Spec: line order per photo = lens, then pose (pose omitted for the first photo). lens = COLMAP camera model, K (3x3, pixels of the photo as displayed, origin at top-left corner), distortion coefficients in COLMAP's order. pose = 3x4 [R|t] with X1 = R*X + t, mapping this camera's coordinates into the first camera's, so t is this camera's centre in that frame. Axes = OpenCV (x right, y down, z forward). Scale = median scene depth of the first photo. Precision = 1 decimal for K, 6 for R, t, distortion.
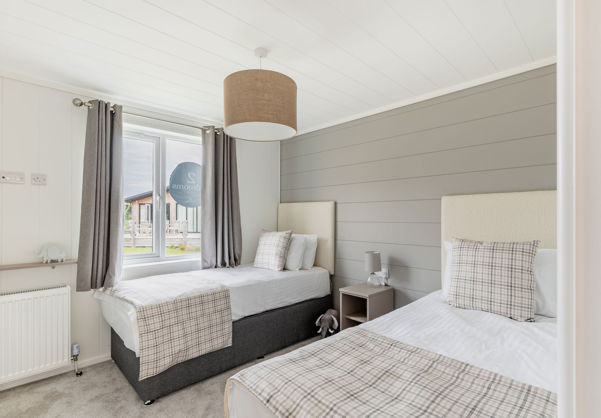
lens RADIAL K [[299.9, 0, 304.7], [0, 299.9, 213.0], [0, 0, 1]] dist [0.000085, 0.001294]
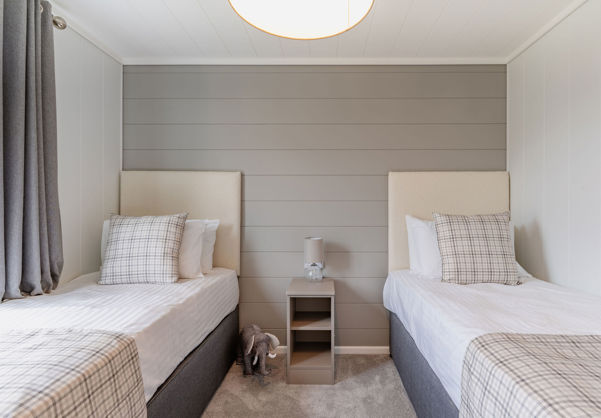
lens RADIAL K [[299.9, 0, 300.9], [0, 299.9, 208.3], [0, 0, 1]] dist [0.000085, 0.001294]
pose [[0.705924, 0.010381, 0.708212, -0.306040], [-0.009860, 0.999940, -0.004829, 0.049104], [-0.708219, -0.003574, 0.705983, 0.402918]]
